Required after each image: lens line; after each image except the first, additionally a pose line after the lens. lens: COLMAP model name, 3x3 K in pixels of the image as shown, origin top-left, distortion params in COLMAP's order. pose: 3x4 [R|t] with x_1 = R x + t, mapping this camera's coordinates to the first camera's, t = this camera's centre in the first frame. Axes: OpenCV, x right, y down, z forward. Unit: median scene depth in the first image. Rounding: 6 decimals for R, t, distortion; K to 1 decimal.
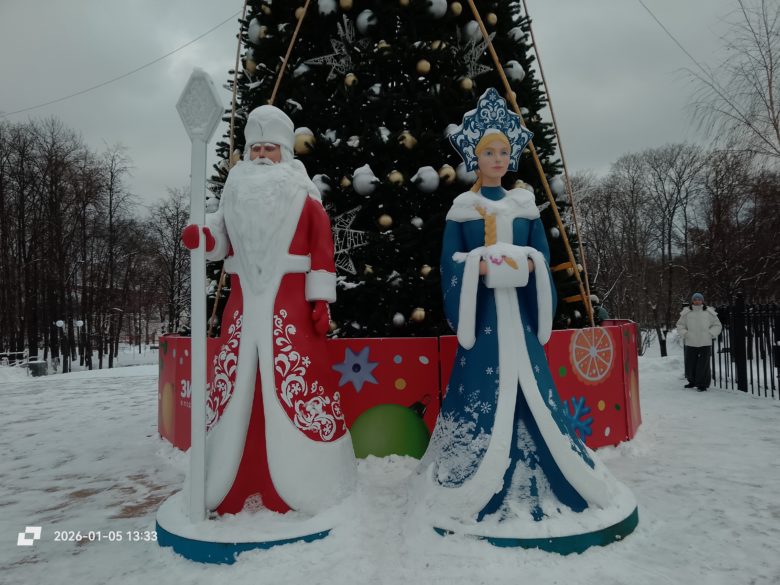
lens RADIAL K [[584.0, 0, 391.8], [0, 584.0, 301.8], [0, 0, 1]] dist [0.072528, -0.079632]
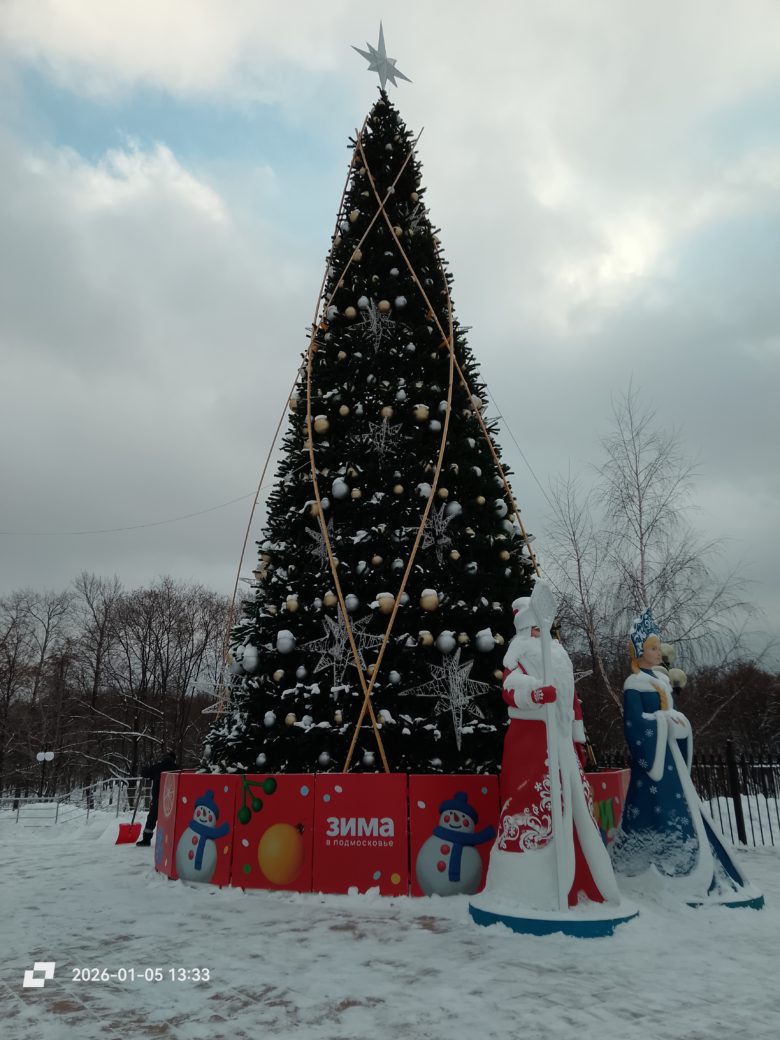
lens RADIAL K [[778.7, 0, 390.0], [0, 778.7, 520.0], [0, 0, 1]] dist [0.072528, -0.079632]
pose [[0.849369, 0.170209, 0.499600, -1.617105], [-0.026312, 0.959052, -0.282006, 0.028773], [-0.527143, 0.226381, 0.819068, -0.447043]]
